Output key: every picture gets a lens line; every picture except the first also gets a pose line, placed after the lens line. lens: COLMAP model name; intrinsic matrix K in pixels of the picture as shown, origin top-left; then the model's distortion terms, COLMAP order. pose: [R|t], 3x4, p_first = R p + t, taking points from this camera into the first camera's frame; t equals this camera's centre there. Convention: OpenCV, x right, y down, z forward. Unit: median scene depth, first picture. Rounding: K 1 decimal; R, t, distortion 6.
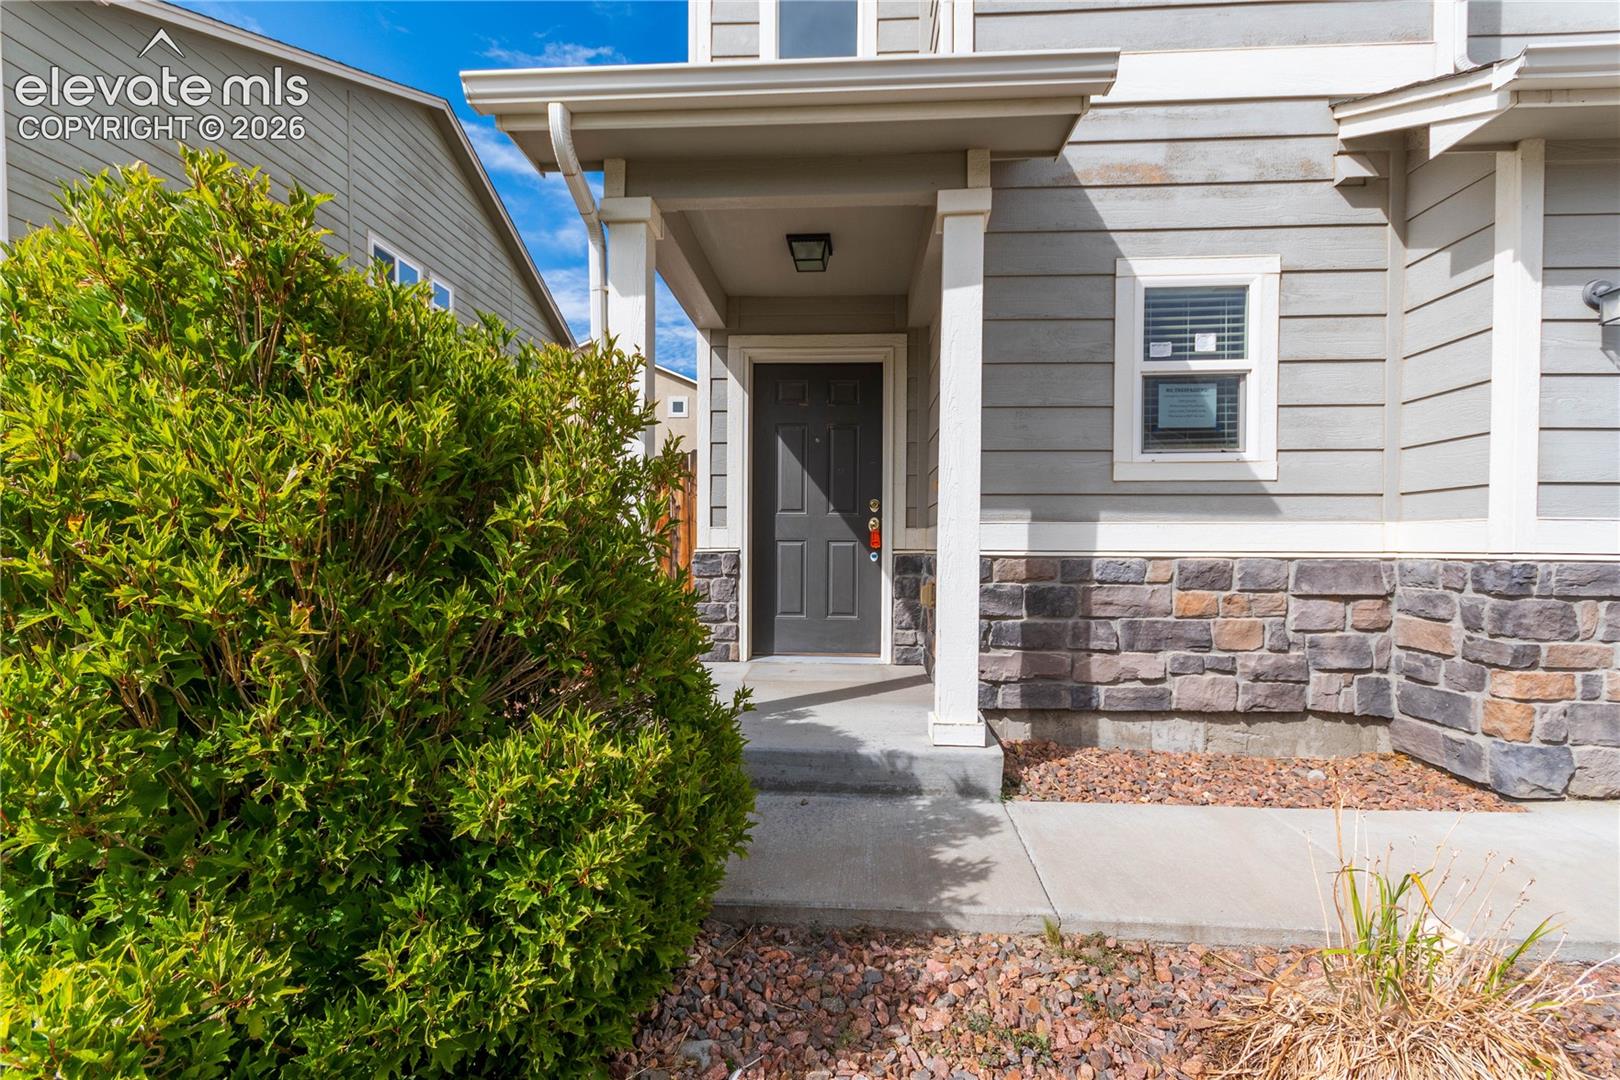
lens RADIAL K [[741.4, 0, 812.3], [0, 741.4, 554.0], [0, 0, 1]] dist [0.010183, 0.001583]
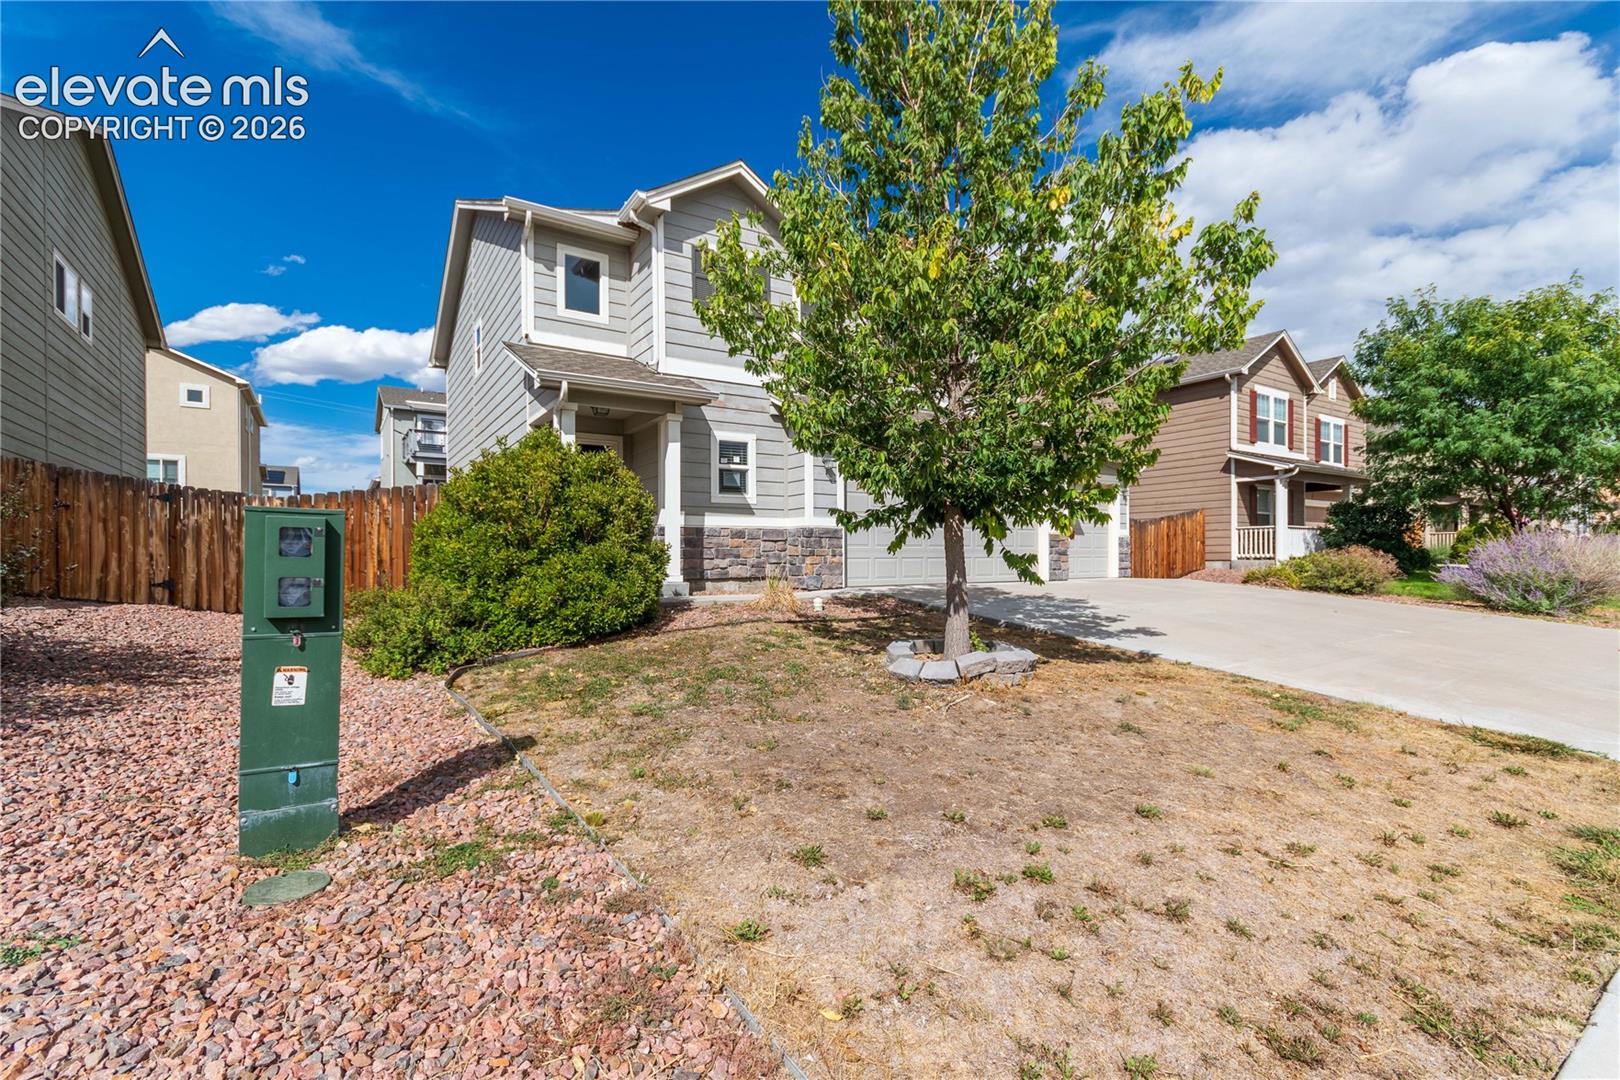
lens RADIAL K [[741.4, 0, 821.4], [0, 741.4, 552.2], [0, 0, 1]] dist [0.010183, 0.001583]
pose [[0.800439, -0.008480, 0.599354, -1.056540], [0.017757, 0.999797, -0.009569, 0.140884], [-0.599151, 0.018302, 0.800427, -1.699684]]
